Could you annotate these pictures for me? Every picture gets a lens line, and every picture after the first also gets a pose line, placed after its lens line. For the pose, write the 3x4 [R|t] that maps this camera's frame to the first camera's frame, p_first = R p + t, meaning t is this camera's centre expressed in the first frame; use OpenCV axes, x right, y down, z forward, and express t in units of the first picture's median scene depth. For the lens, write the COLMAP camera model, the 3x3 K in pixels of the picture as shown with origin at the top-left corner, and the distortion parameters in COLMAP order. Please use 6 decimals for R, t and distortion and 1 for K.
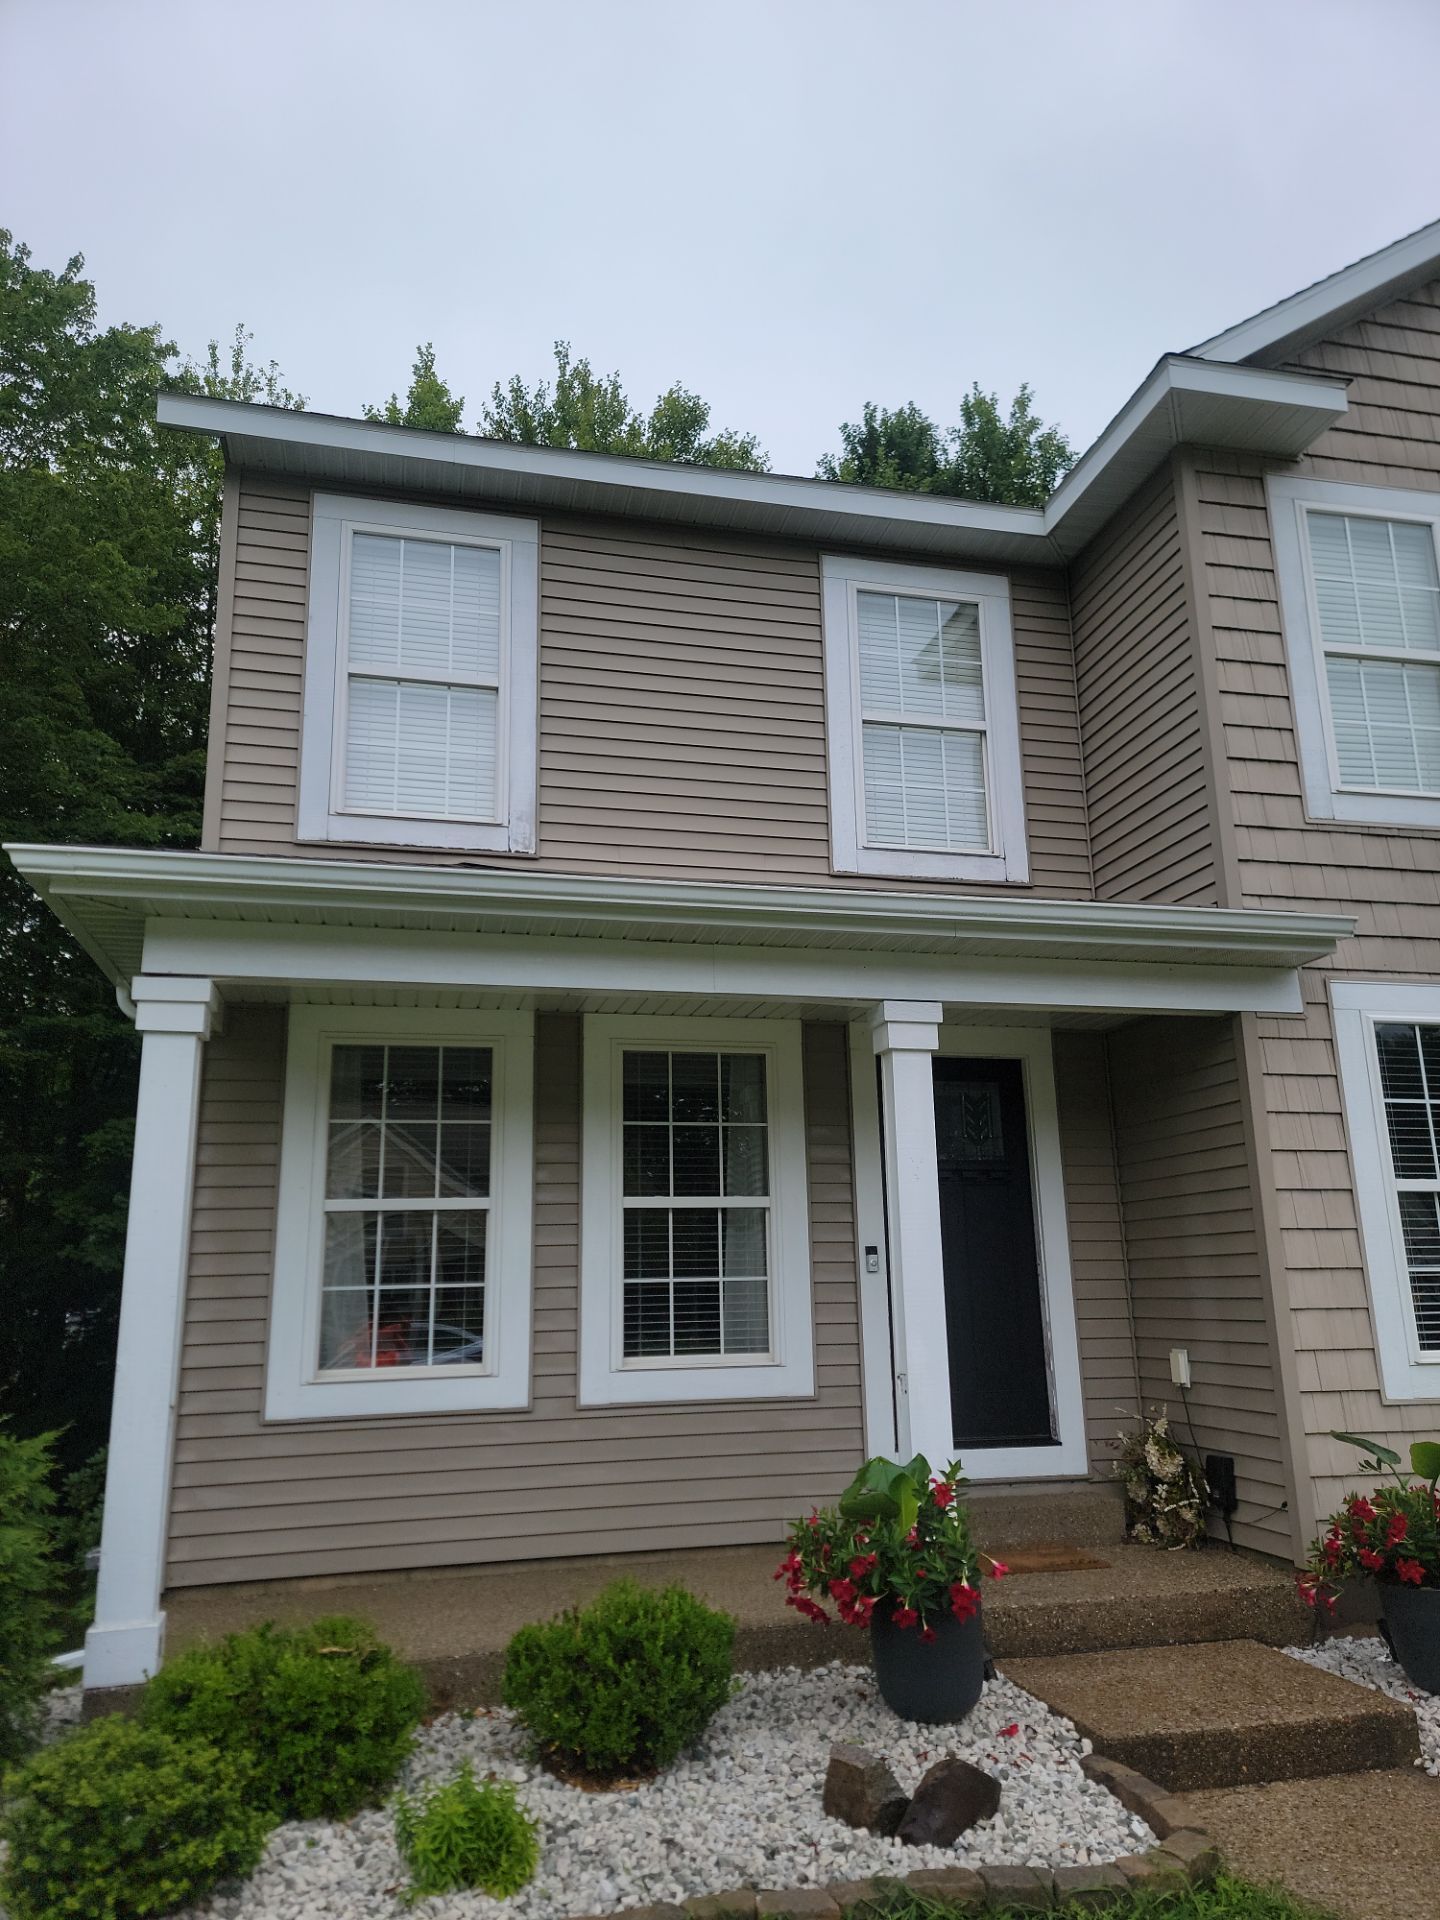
lens RADIAL K [[1445.1, 0, 722.4], [0, 1445.1, 921.9], [0, 0, 1]] dist [0.042751, -0.003169]
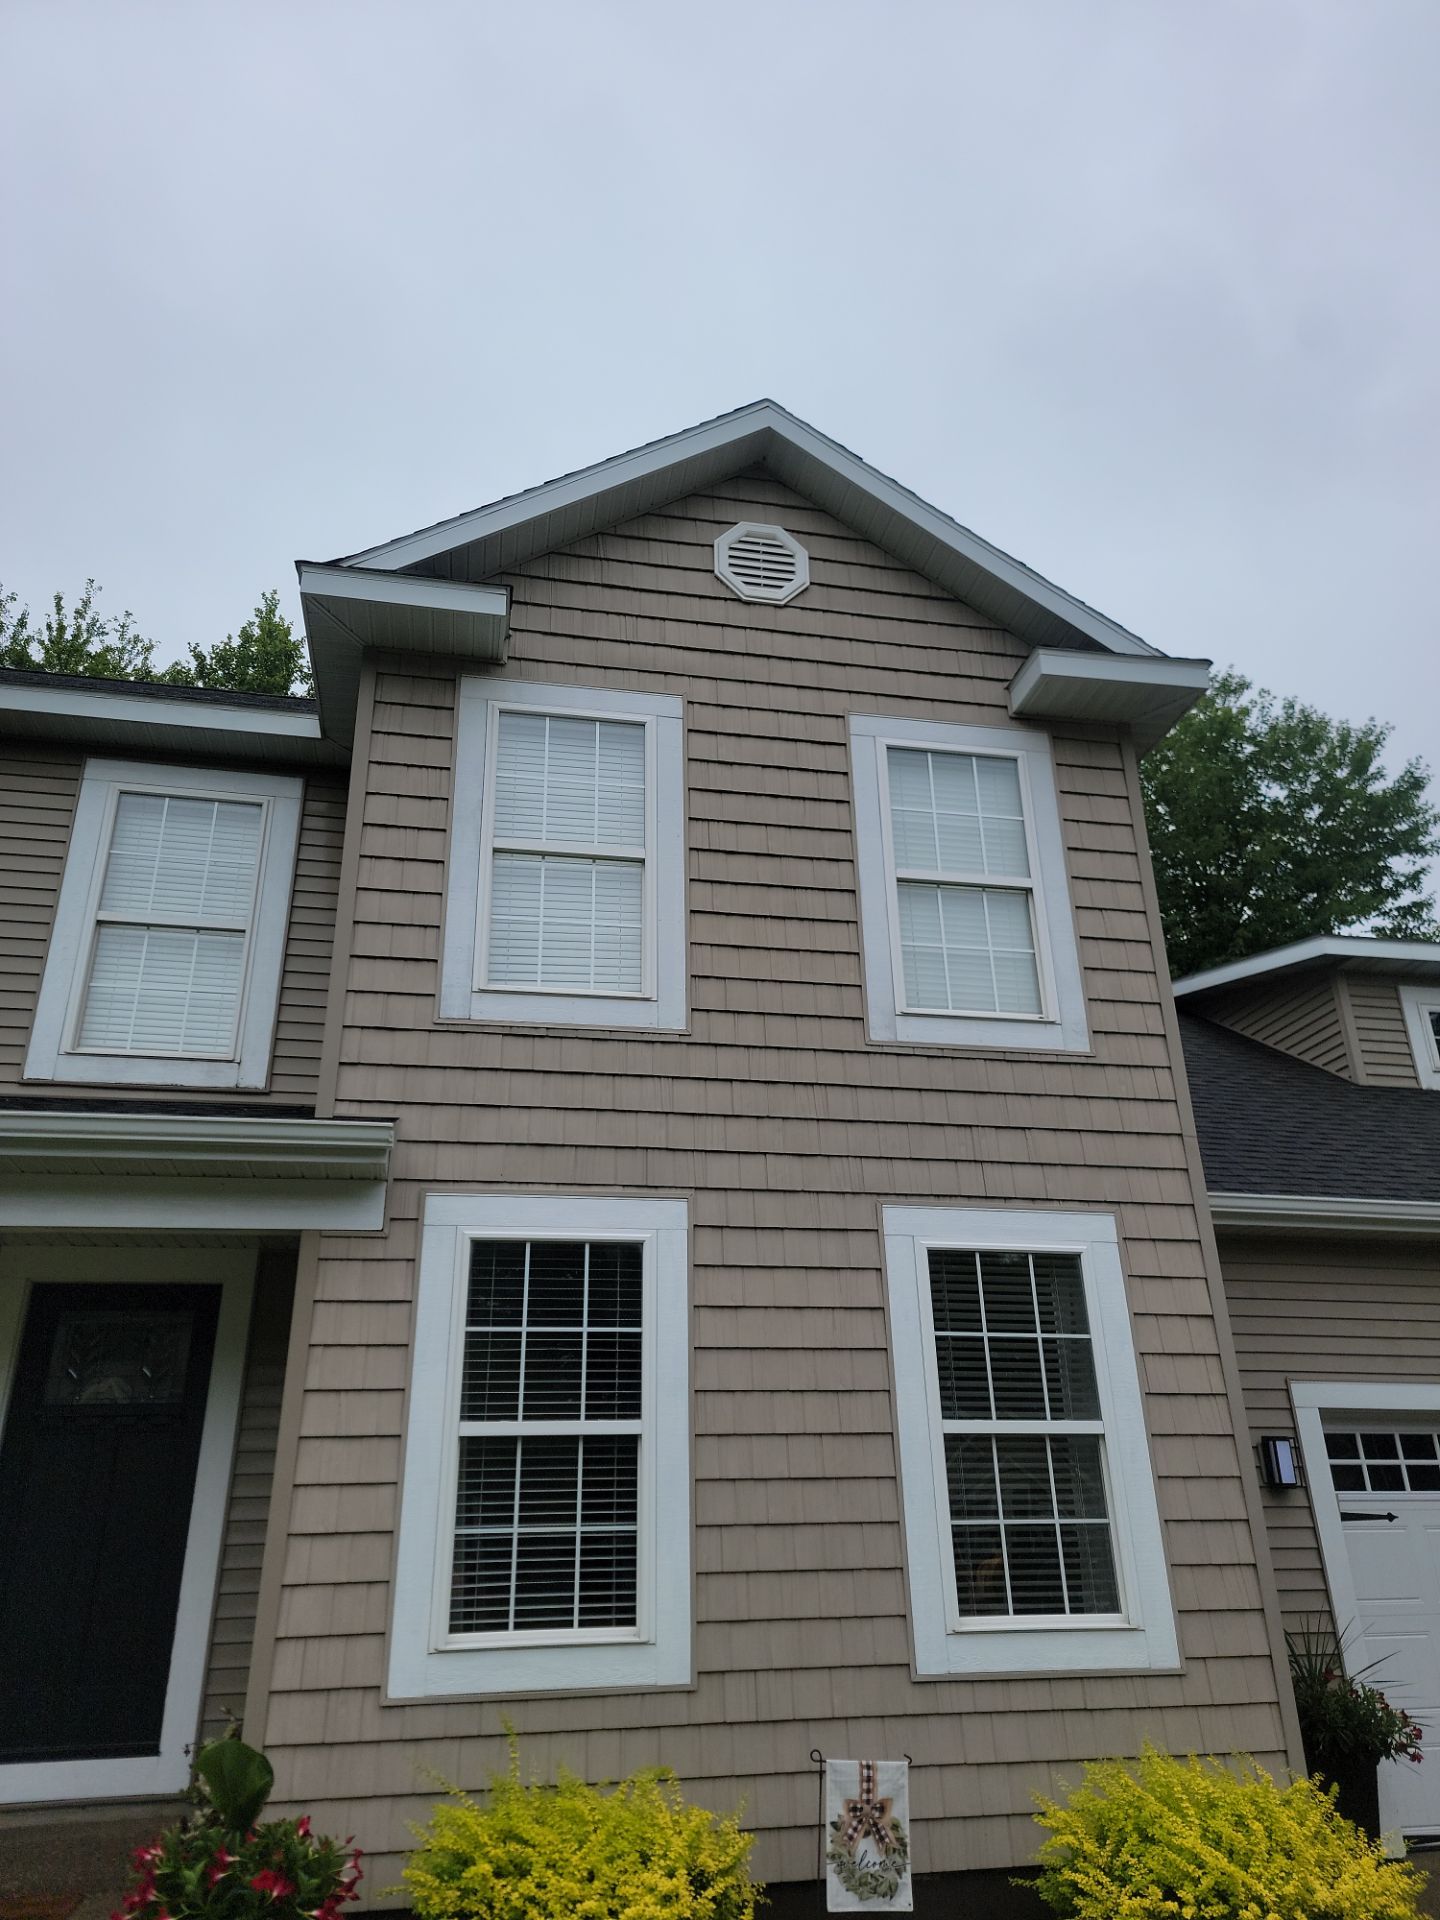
lens RADIAL K [[1321.6, 0, 720.0], [0, 1321.6, 960.0], [0, 0, 1]] dist [0.047851, -0.002385]
pose [[0.997884, -0.024521, -0.060211, 0.630150], [0.014653, 0.987142, -0.159173, 0.029752], [0.063340, 0.157954, 0.985413, 0.164961]]
